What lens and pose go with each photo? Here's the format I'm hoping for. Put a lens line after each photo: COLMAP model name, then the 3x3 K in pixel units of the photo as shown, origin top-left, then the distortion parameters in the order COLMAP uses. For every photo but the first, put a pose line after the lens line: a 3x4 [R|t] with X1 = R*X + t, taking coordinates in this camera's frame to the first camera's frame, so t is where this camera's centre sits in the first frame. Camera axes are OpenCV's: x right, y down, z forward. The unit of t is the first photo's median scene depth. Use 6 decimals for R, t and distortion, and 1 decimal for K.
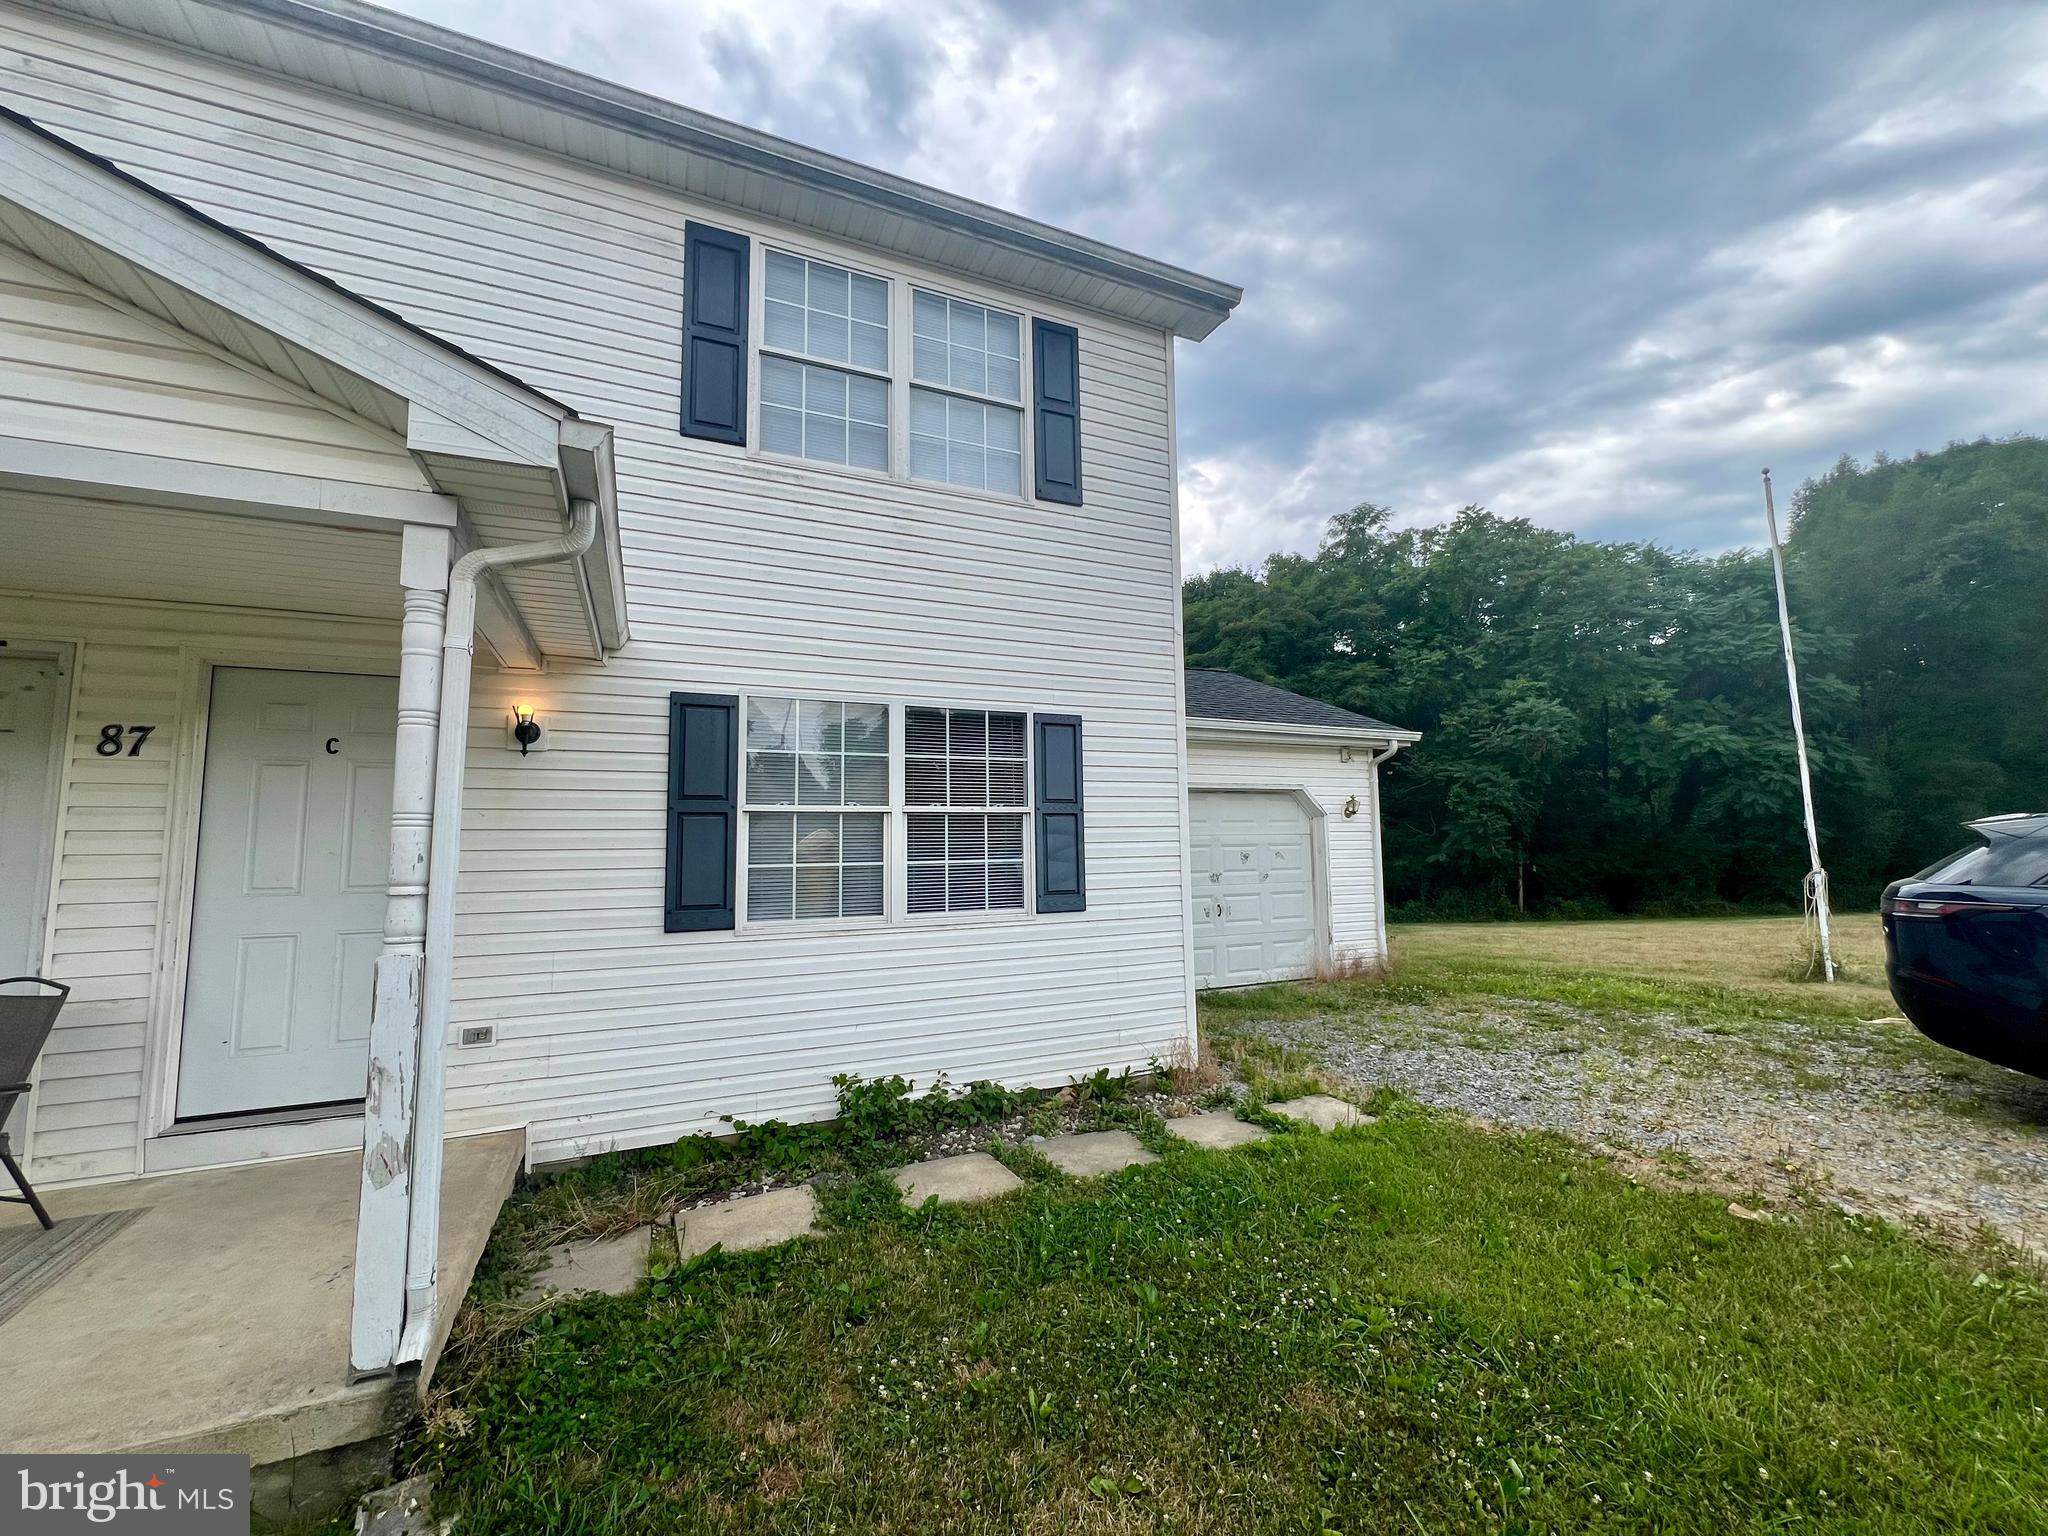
lens RADIAL K [[826.0, 0, 1024.0], [0, 826.0, 768.0], [0, 0, 1]] dist [-0.001787, 0.000486]
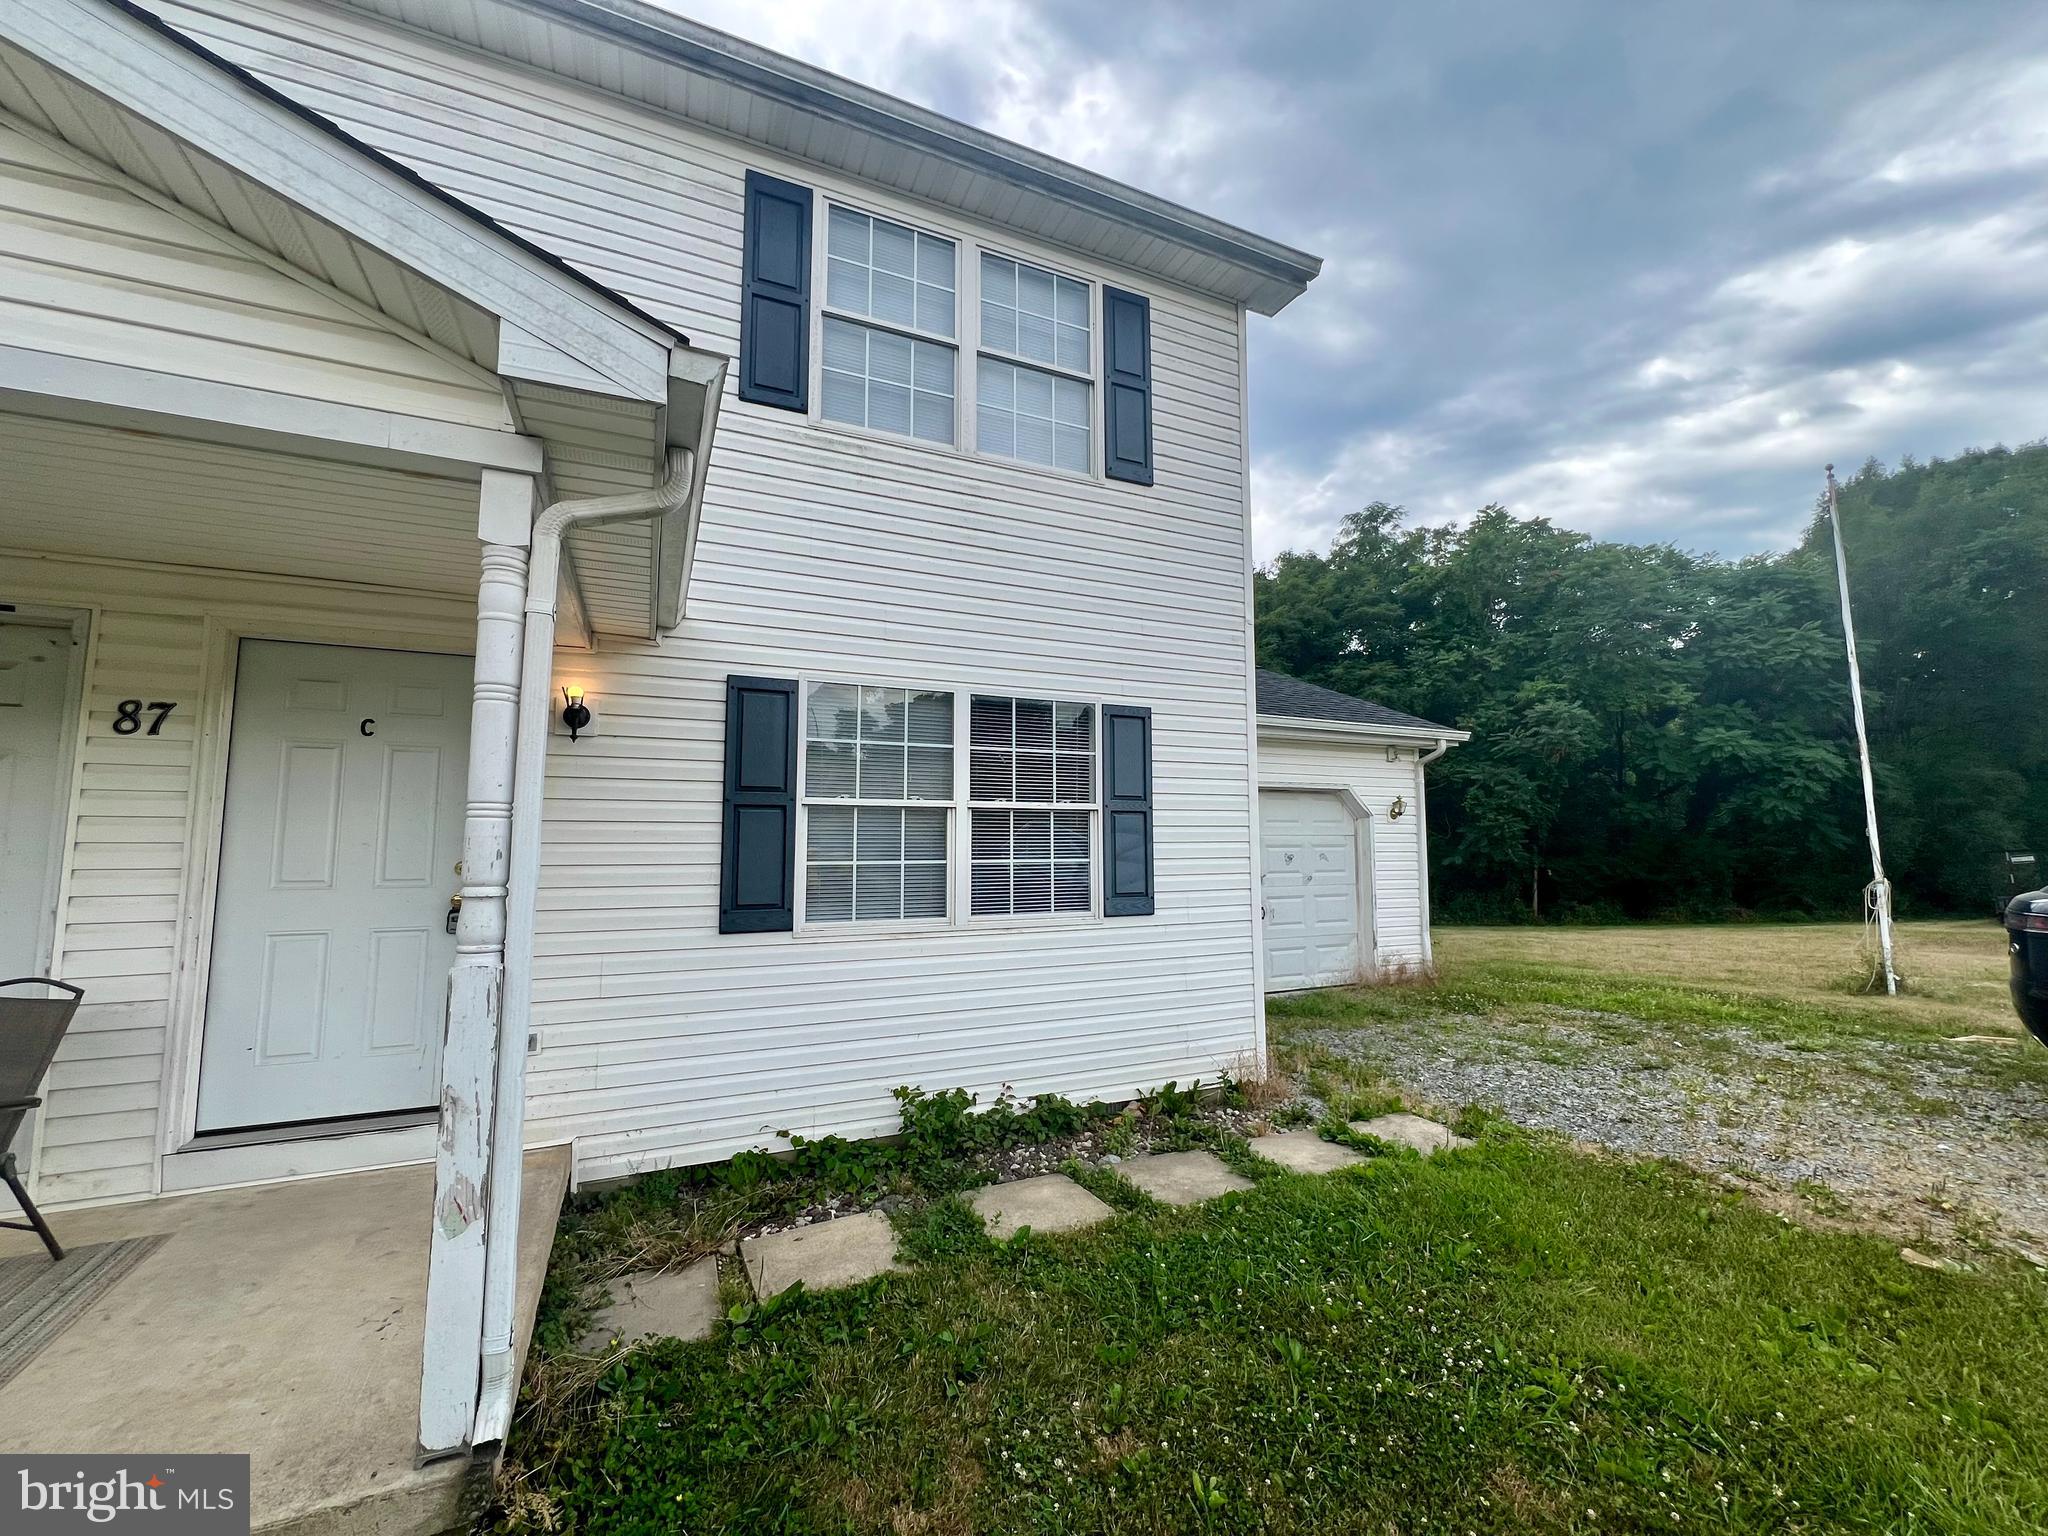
lens RADIAL K [[826.0, 0, 1024.0], [0, 826.0, 768.0], [0, 0, 1]] dist [-0.001787, 0.000486]
pose [[0.999903, 0.013698, 0.002452, -0.093861], [-0.013709, 0.999895, 0.004656, 0.003639], [-0.002388, -0.004689, 0.999986, 0.067803]]
